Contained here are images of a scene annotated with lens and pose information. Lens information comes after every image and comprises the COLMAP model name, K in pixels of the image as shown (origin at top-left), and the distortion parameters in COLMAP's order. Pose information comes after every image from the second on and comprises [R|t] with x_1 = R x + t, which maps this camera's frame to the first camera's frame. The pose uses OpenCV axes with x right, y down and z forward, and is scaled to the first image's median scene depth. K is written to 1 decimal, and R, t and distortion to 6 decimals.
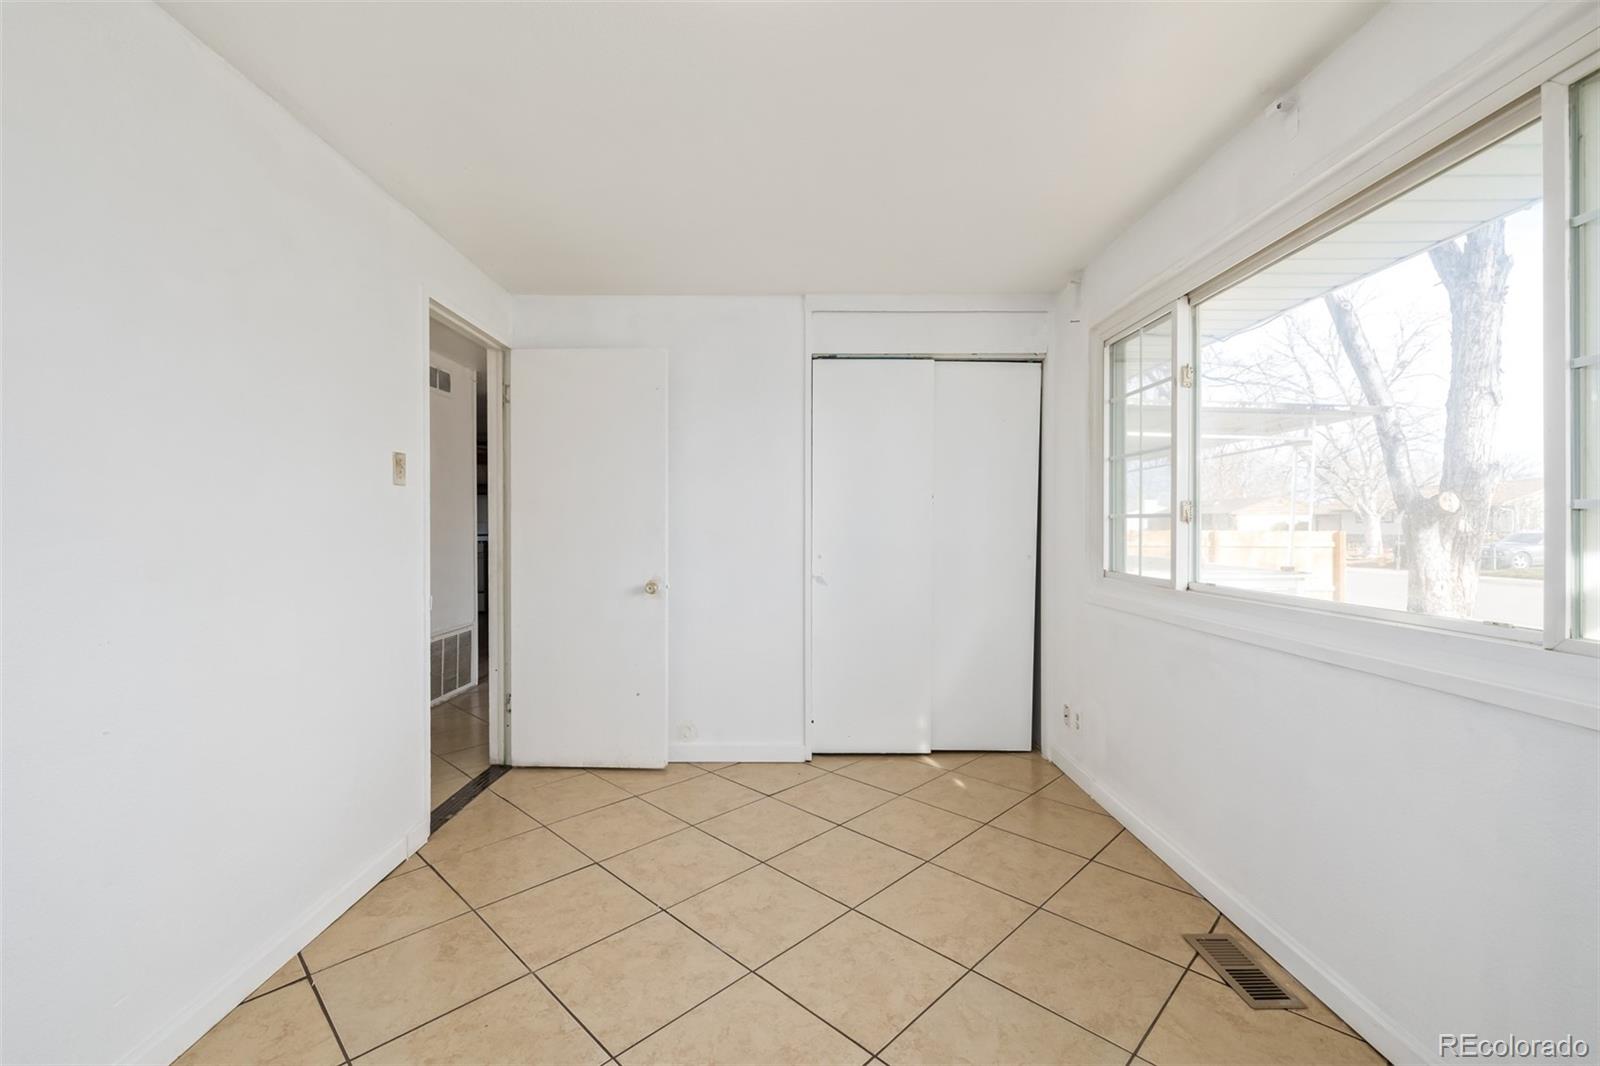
lens RADIAL K [[675.3, 0, 799.9], [0, 675.3, 525.9], [0, 0, 1]] dist [0.000824, -0.000338]
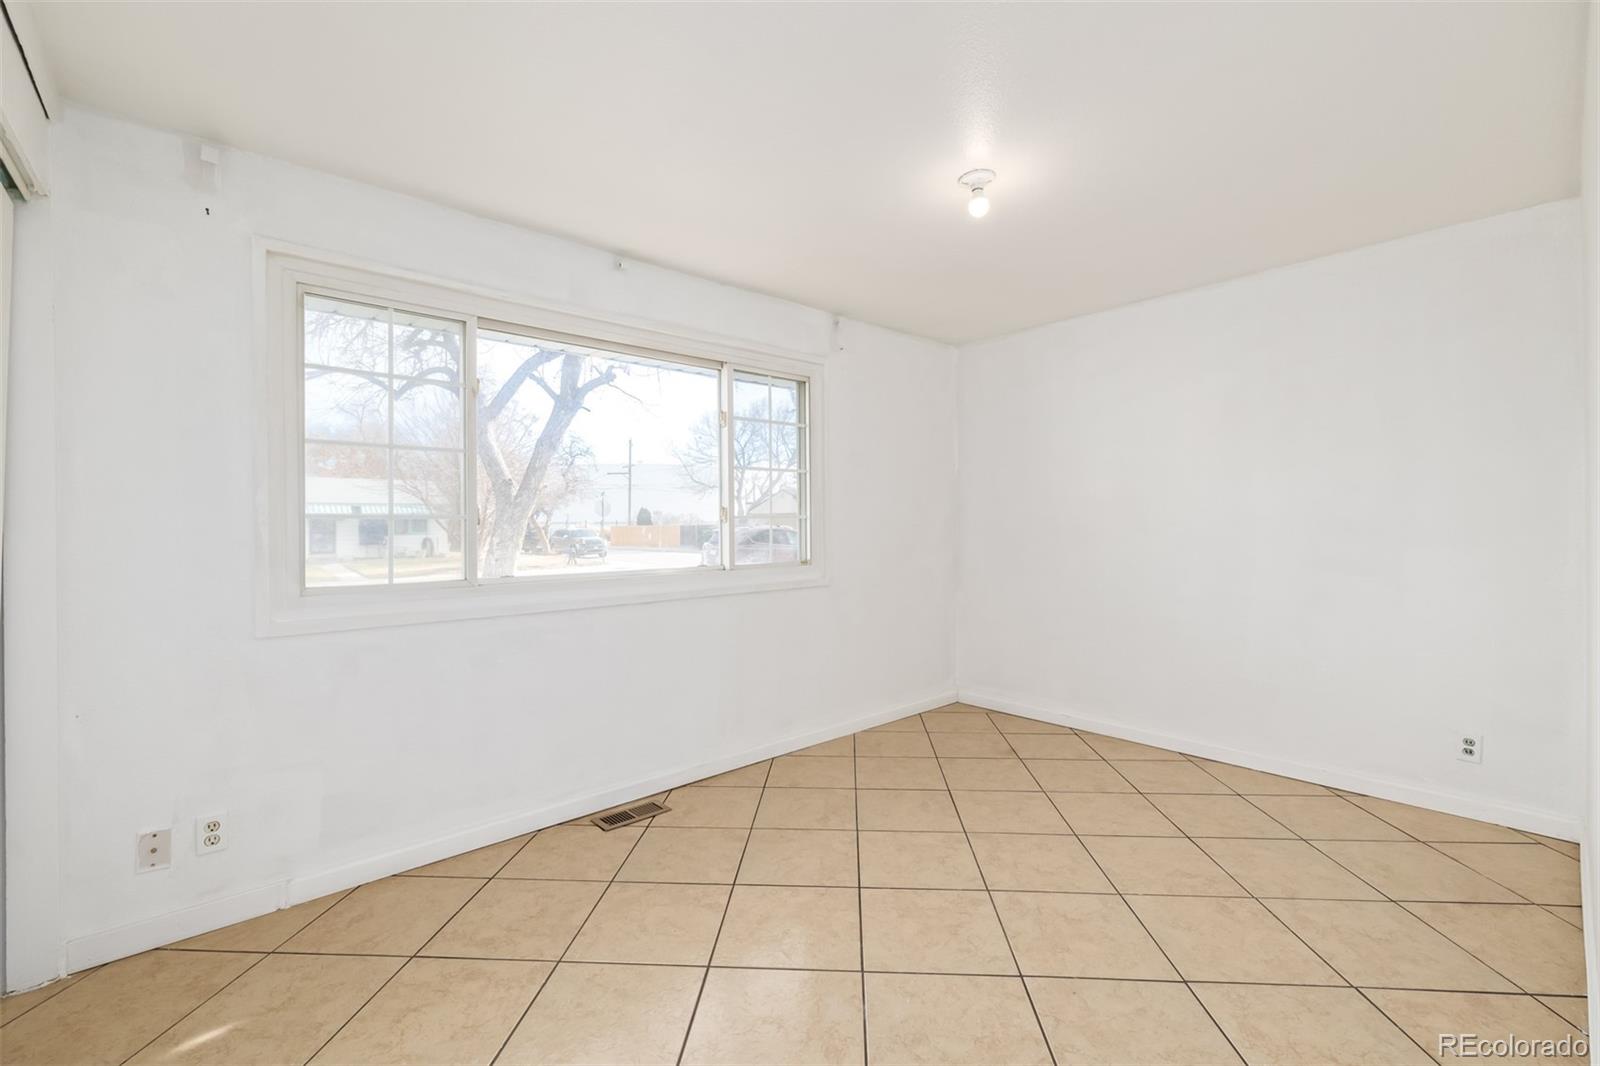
lens RADIAL K [[675.3, 0, 799.9], [0, 675.3, 525.9], [0, 0, 1]] dist [0.000824, -0.000338]
pose [[-0.651265, 0.006399, 0.758824, -0.755306], [0.011057, 0.999938, 0.001058, 0.000900], [-0.758770, 0.009080, -0.651295, 1.680307]]
